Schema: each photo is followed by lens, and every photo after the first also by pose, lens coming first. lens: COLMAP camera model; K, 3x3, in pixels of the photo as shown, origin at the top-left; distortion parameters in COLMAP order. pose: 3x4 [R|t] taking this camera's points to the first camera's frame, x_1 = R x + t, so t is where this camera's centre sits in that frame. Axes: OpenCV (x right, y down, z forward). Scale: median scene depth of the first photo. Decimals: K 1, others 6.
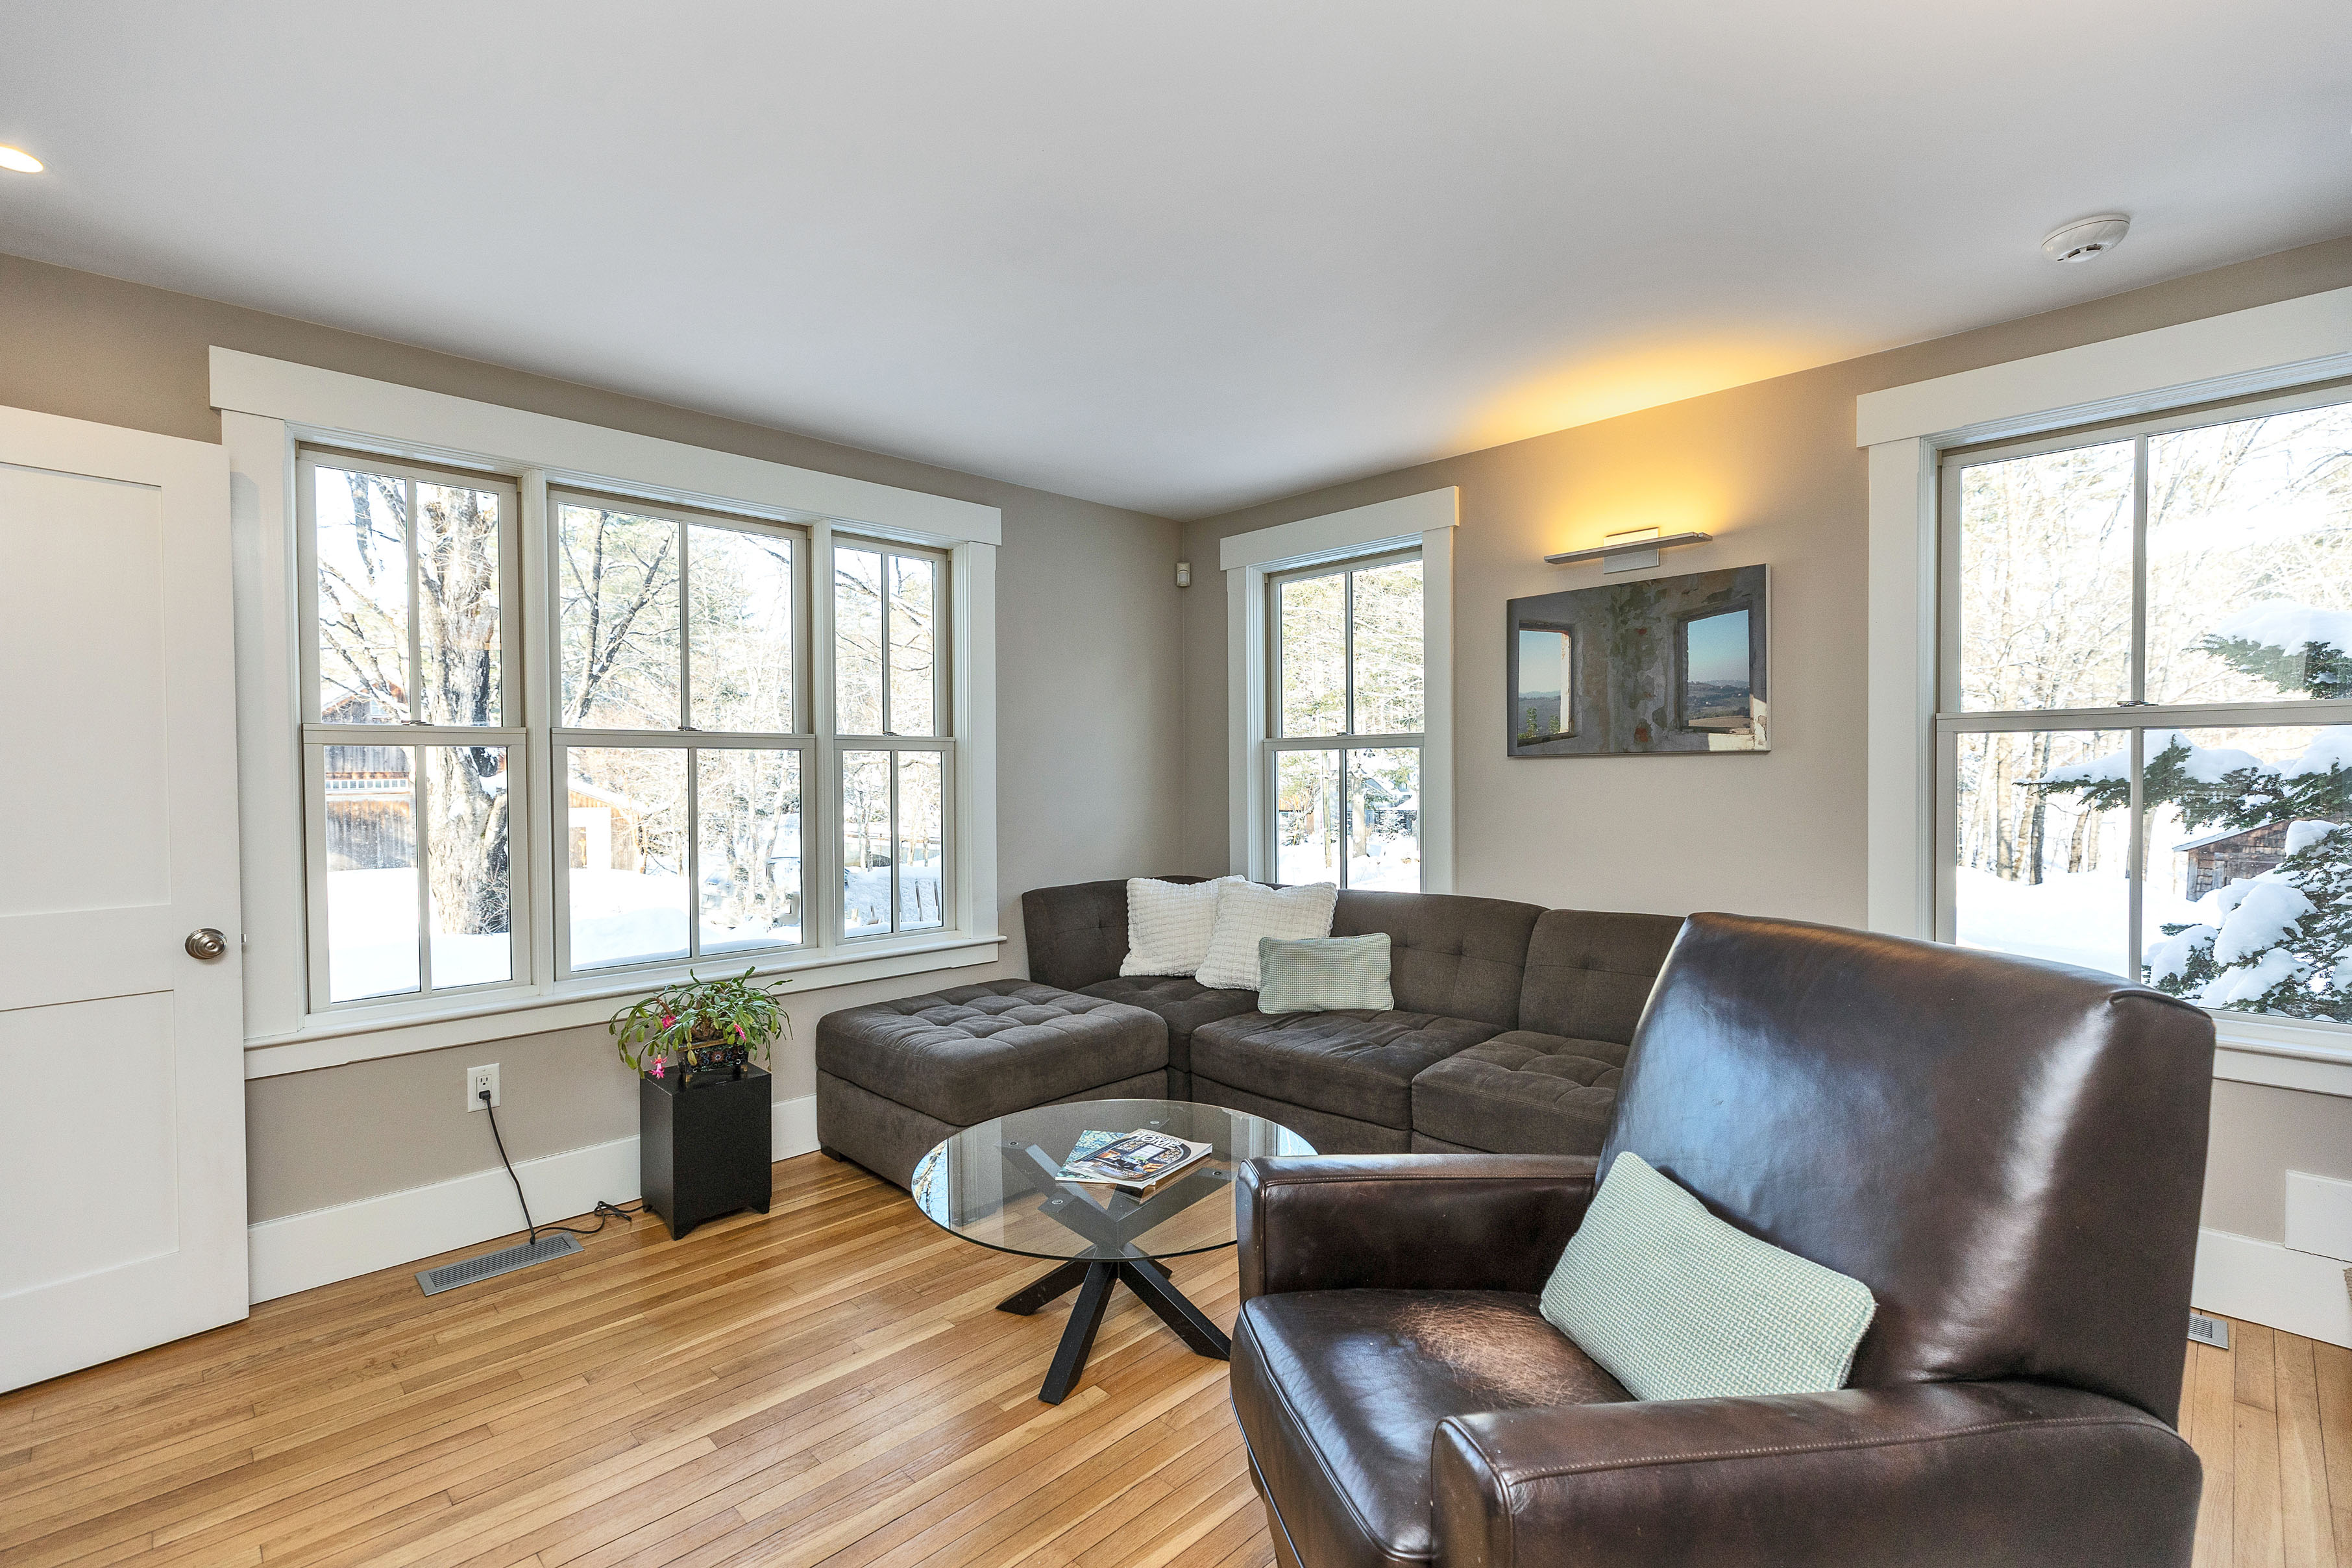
lens RADIAL K [[1069.4, 0, 1176.0], [0, 1069.4, 784.0], [0, 0, 1]] dist [0.000006, 0.000105]
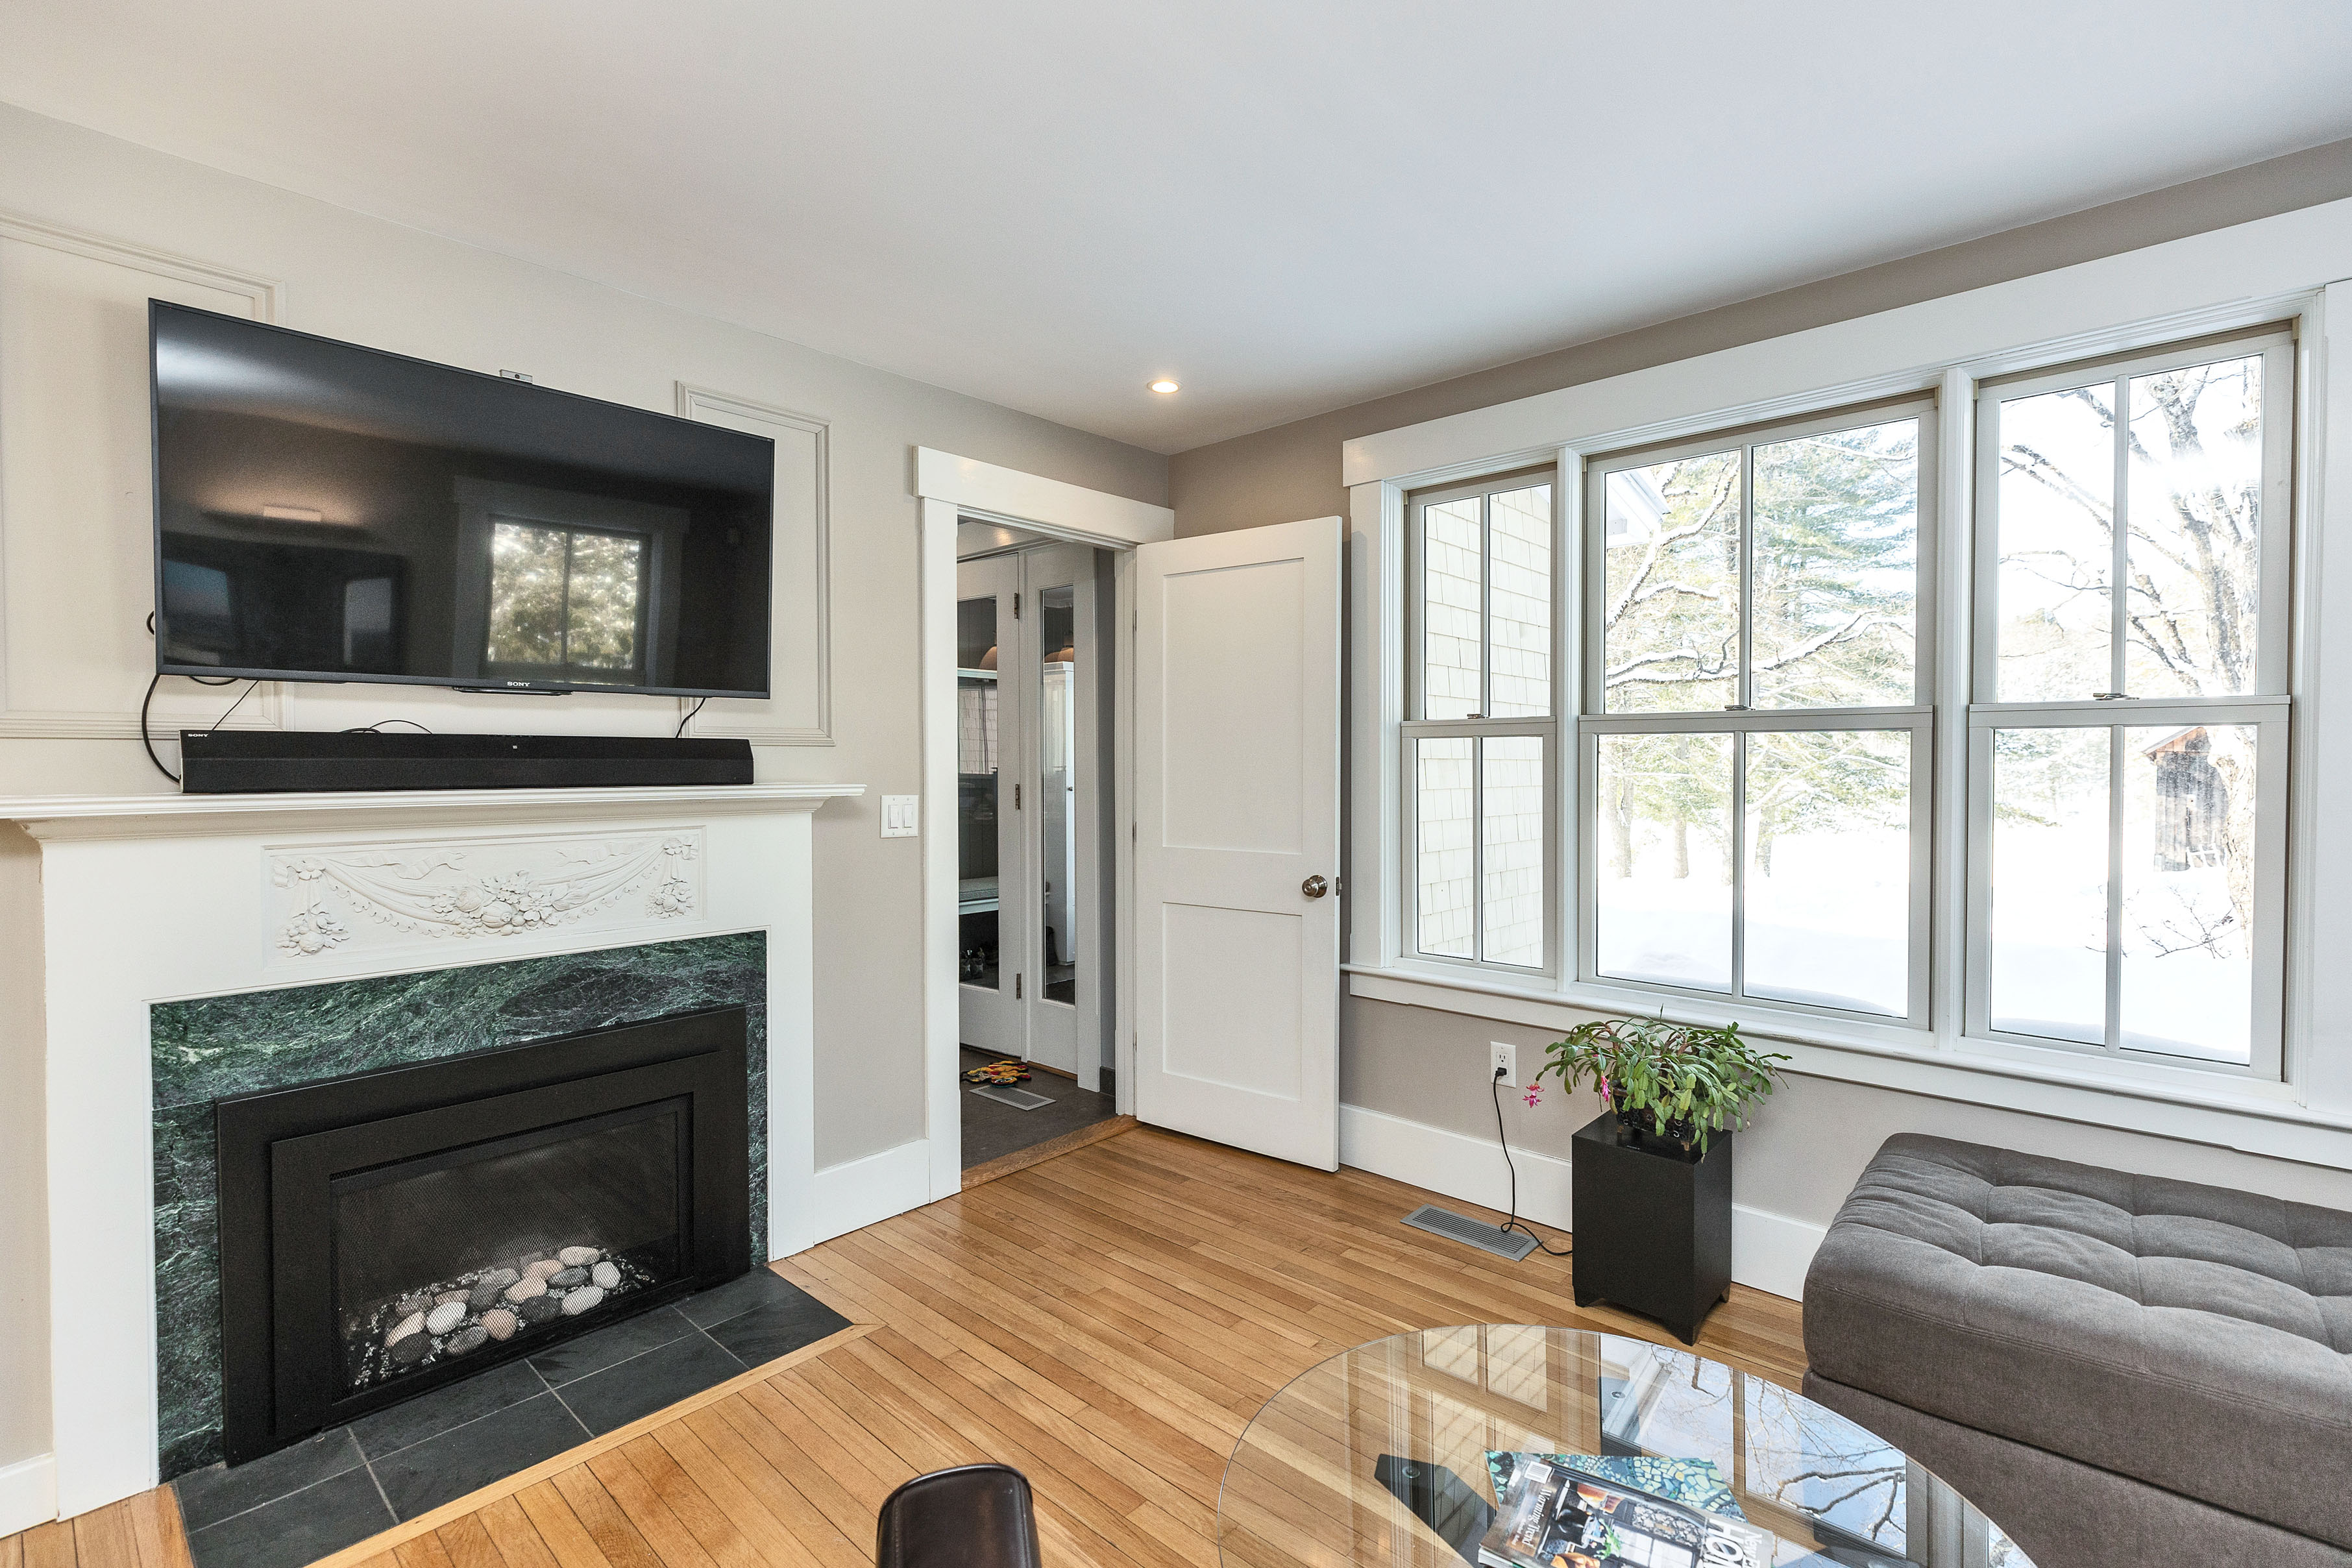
lens RADIAL K [[1069.4, 0, 1176.0], [0, 1069.4, 784.0], [0, 0, 1]] dist [0.000006, 0.000105]
pose [[0.053901, 0.034208, -0.997960, 0.370069], [-0.012969, 0.999353, 0.033556, -0.021020], [0.998462, 0.011134, 0.054309, 0.625251]]
